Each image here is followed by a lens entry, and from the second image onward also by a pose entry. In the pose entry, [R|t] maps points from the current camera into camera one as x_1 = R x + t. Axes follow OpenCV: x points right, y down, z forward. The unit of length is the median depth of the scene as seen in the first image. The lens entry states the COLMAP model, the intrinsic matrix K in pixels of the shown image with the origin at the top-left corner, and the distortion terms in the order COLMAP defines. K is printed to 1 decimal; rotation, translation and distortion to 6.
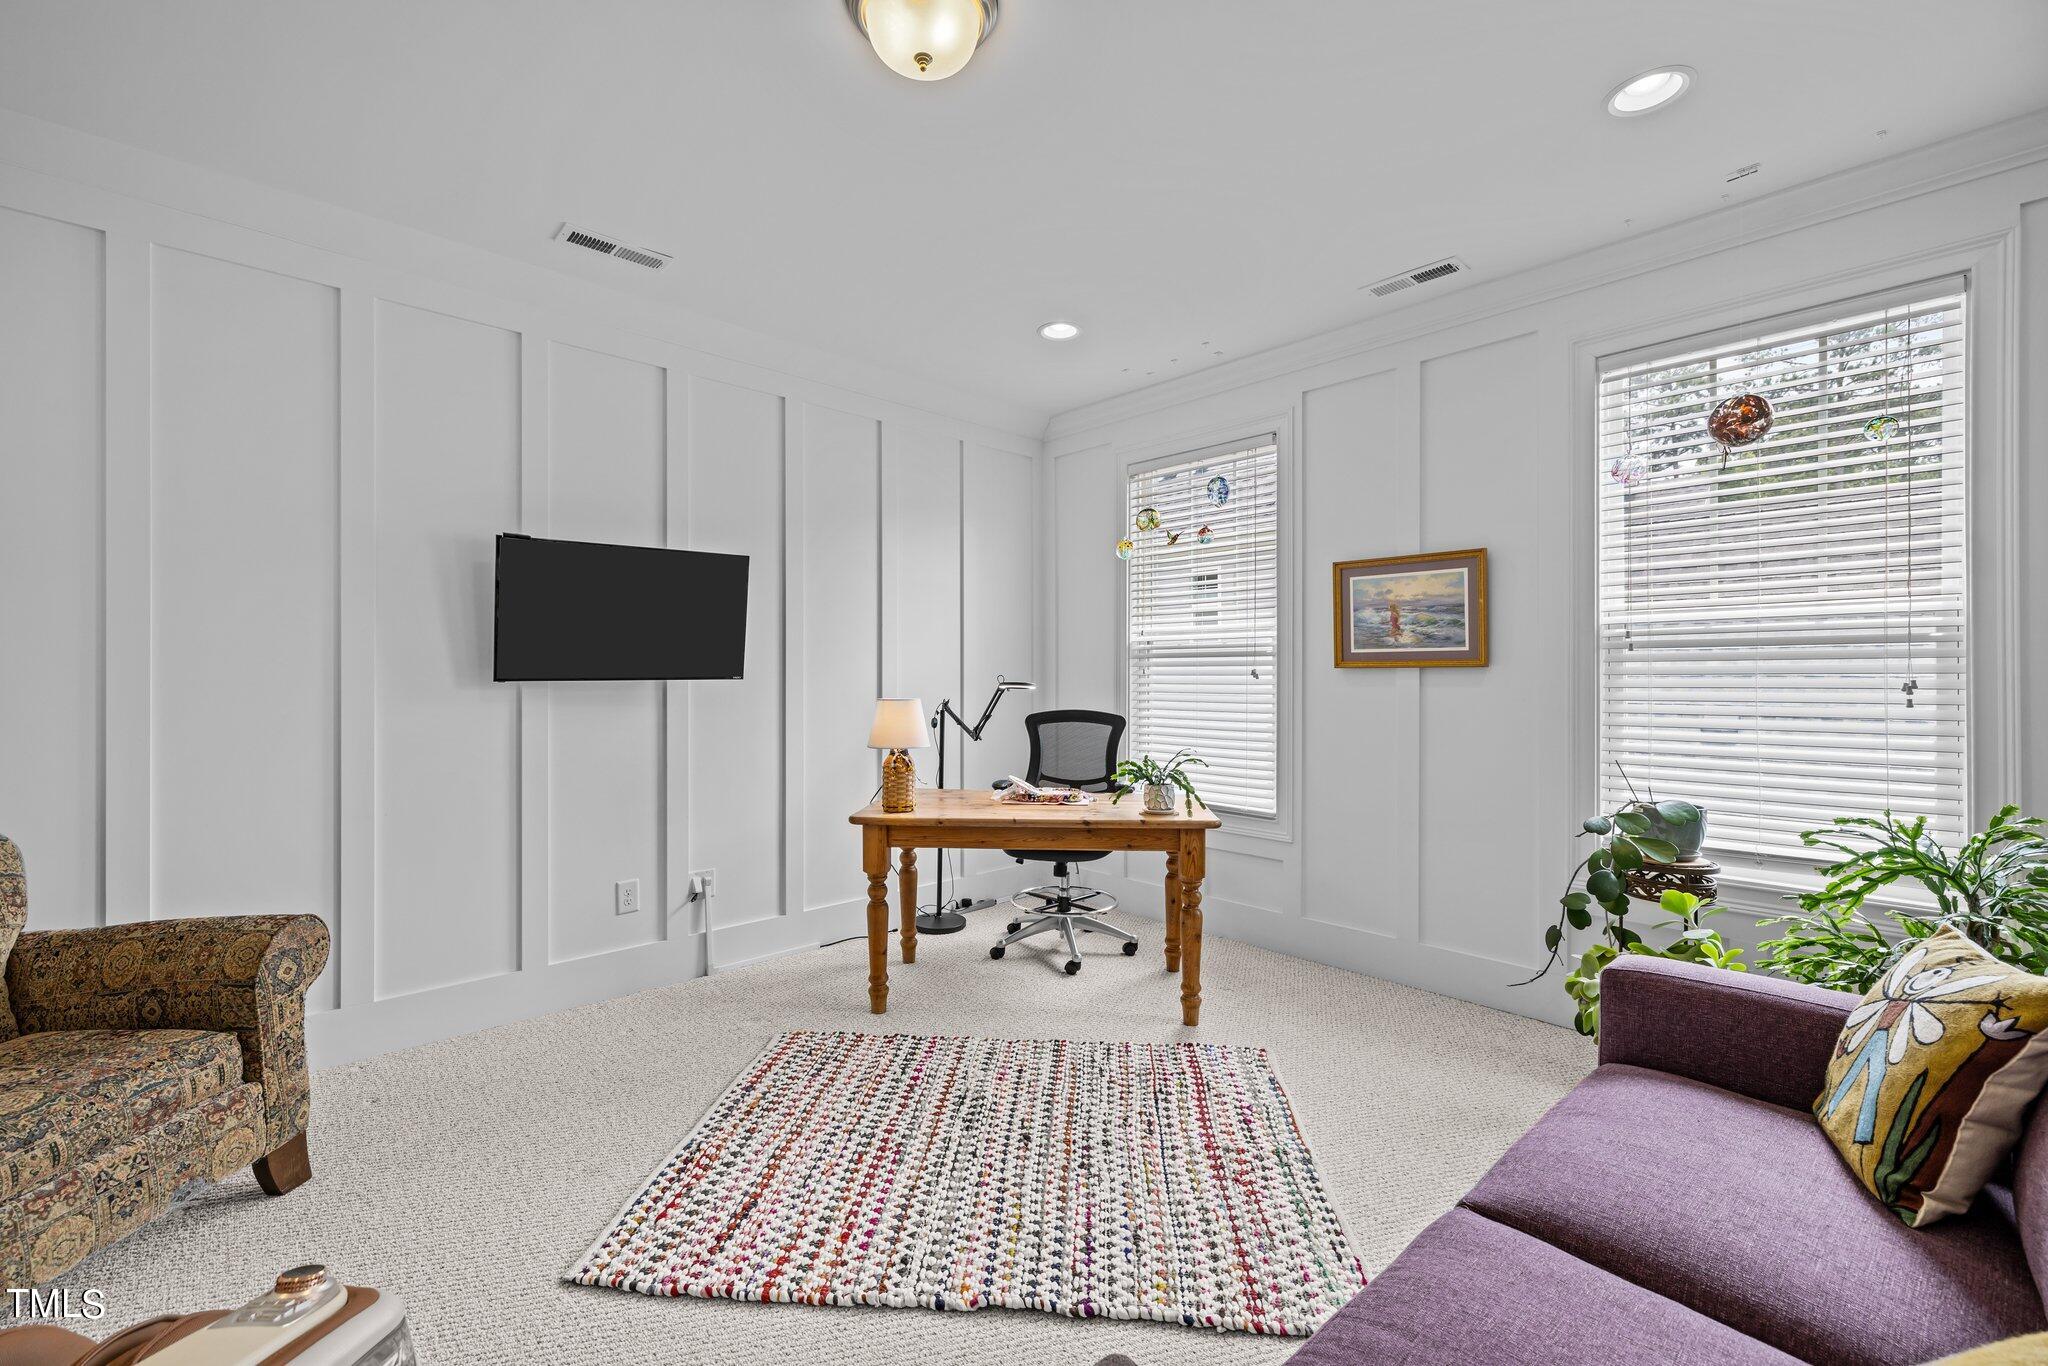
lens RADIAL K [[855.4, 0, 1013.8], [0, 855.4, 662.6], [0, 0, 1]] dist [0.001183, 0.000673]
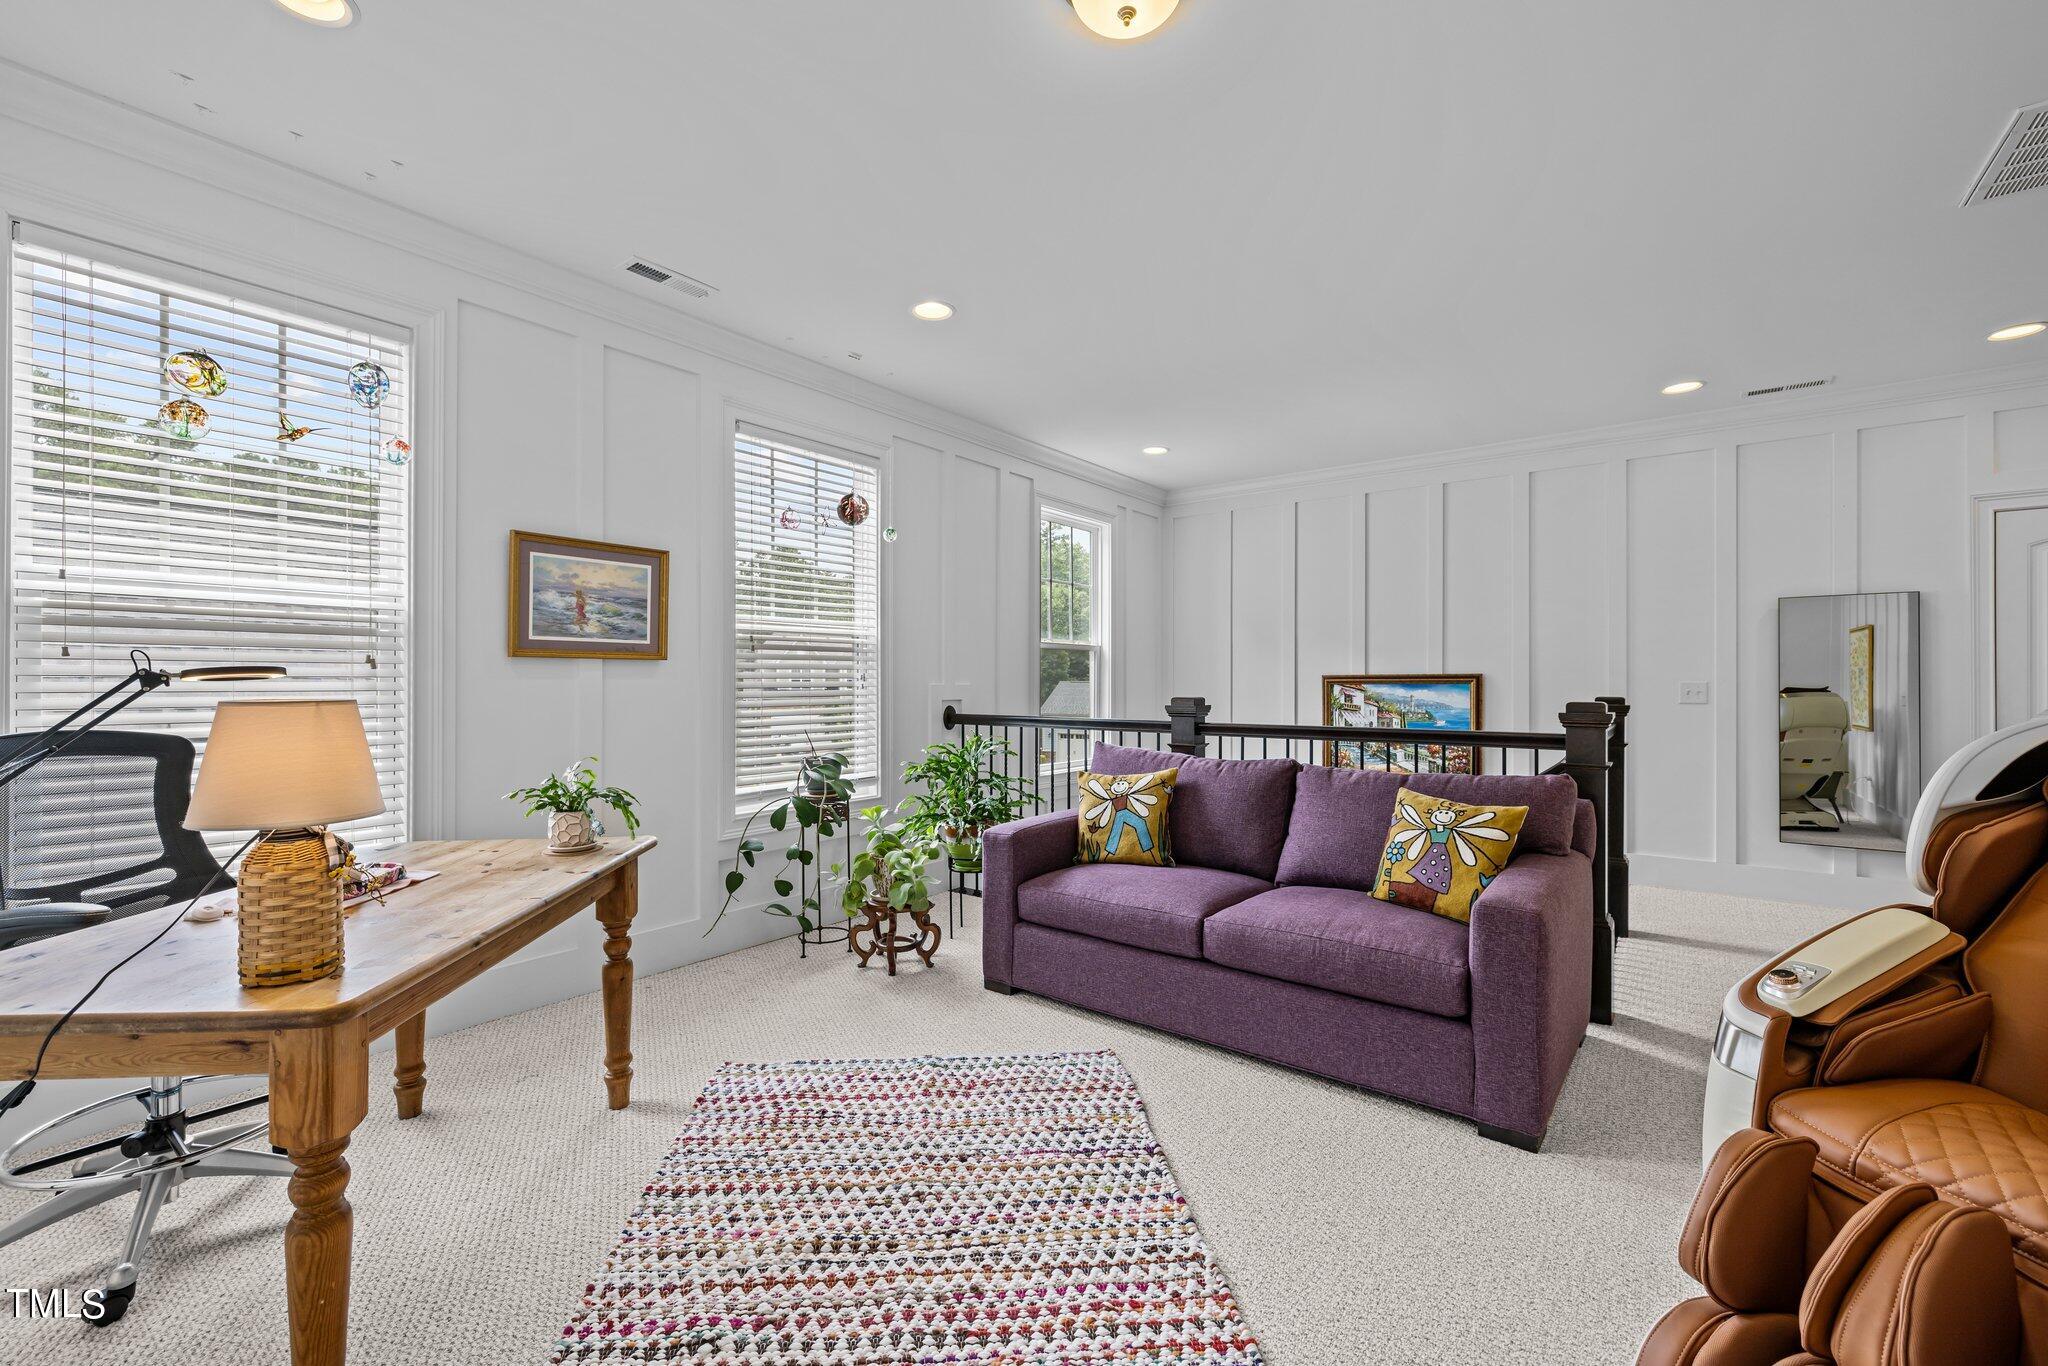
lens RADIAL K [[849.1, 0, 1024.0], [0, 849.1, 683.0], [0, 0, 1]] dist [-0.001926, -0.000061]
pose [[-0.163742, 0.000194, 0.986503, -0.572836], [-0.012952, 0.999913, -0.002346, 0.030043], [-0.986418, -0.013162, -0.163725, 0.709285]]
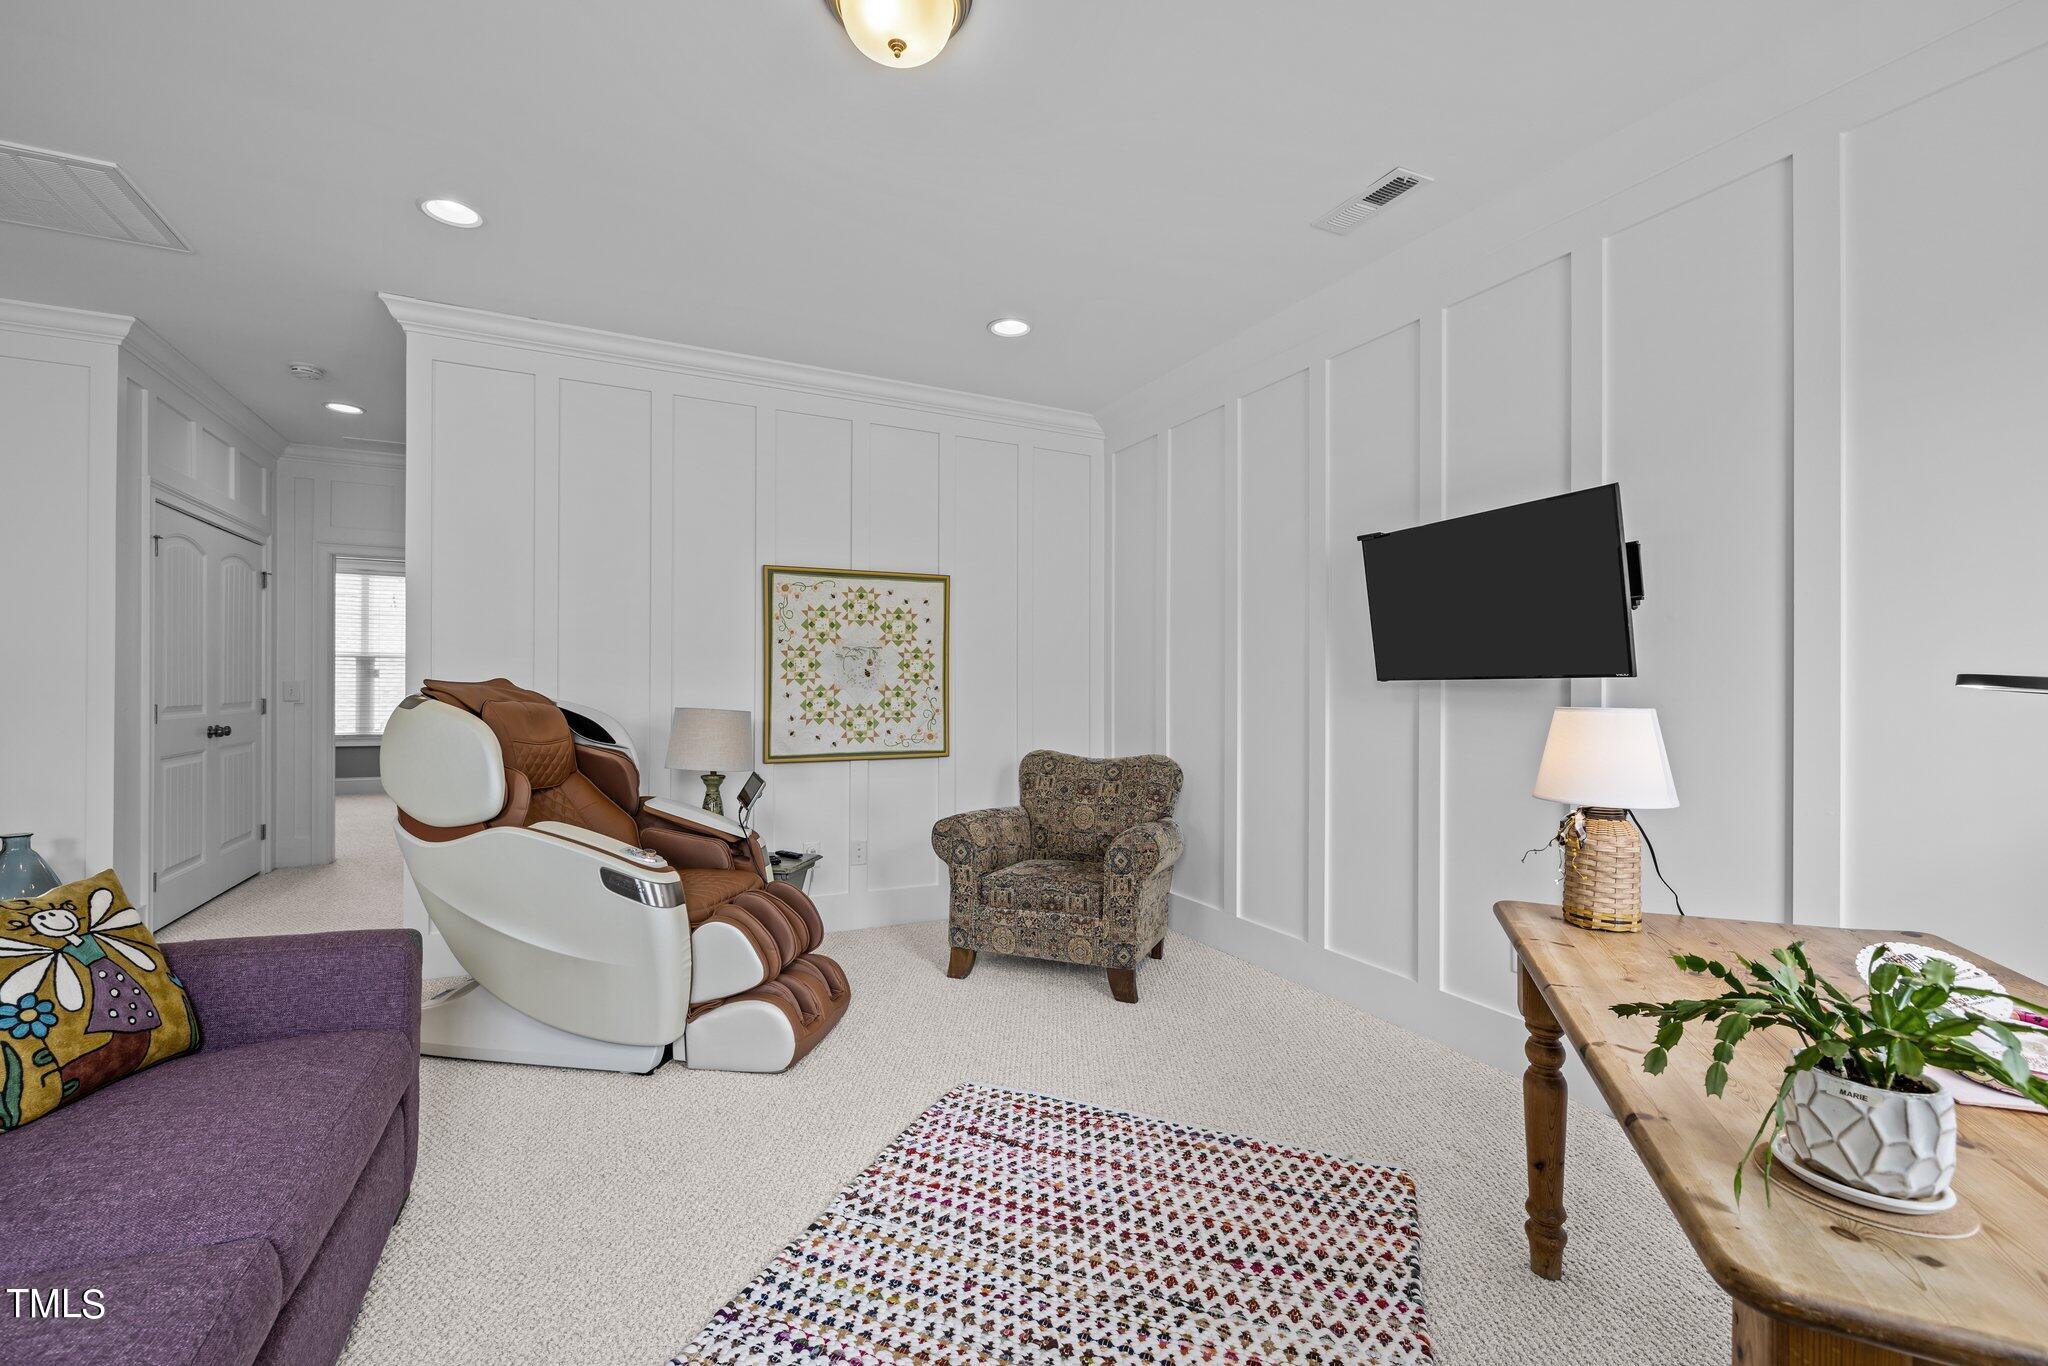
lens RADIAL K [[870.7, 0, 1015.8], [0, 870.7, 662.9], [0, 0, 1]] dist [0.002638, 0.000222]
pose [[-0.300272, -0.035755, -0.953183, 0.470349], [0.005692, 0.999212, -0.039275, 0.034806], [0.953837, -0.017219, -0.299831, 0.808872]]
